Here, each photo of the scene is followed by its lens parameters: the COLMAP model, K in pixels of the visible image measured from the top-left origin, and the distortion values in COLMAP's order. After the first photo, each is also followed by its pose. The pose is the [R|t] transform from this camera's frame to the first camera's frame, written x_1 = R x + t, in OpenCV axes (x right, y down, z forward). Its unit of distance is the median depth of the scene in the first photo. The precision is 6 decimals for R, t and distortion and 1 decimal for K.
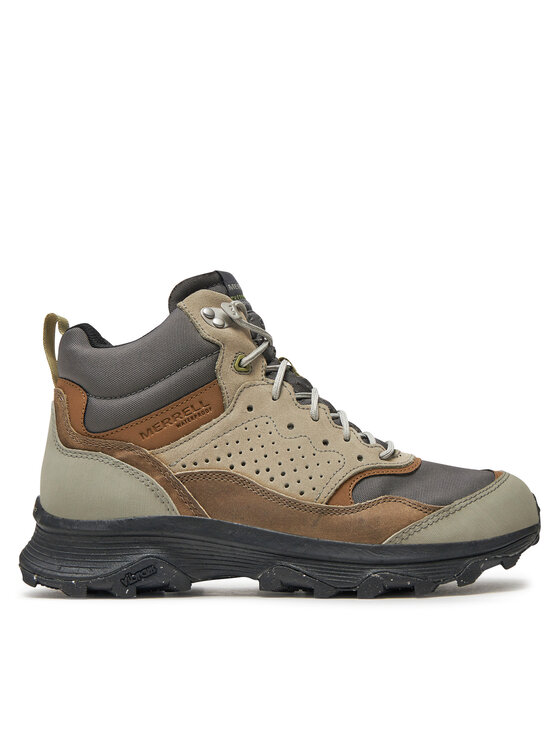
lens RADIAL K [[837.1, 0, 280.0], [0, 837.1, 373.0], [0, 0, 1]] dist [0.010082, 0.003519]
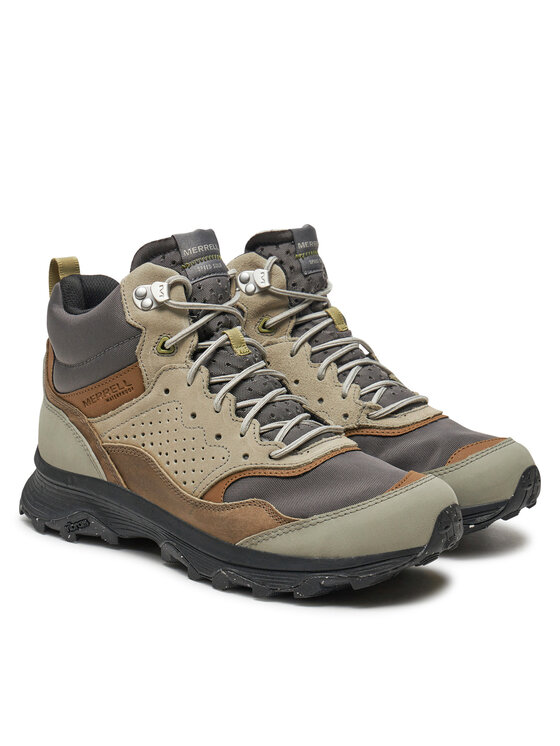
lens RADIAL K [[1495.5, 0, 280.0], [0, 1495.5, 373.0], [0, 0, 1]] dist [-0.009547, 0.002845]
pose [[0.787720, 0.151813, -0.597035, 1.208754], [0.067407, 0.942098, 0.328492, -0.593738], [0.612335, -0.299004, 0.731876, -0.279775]]
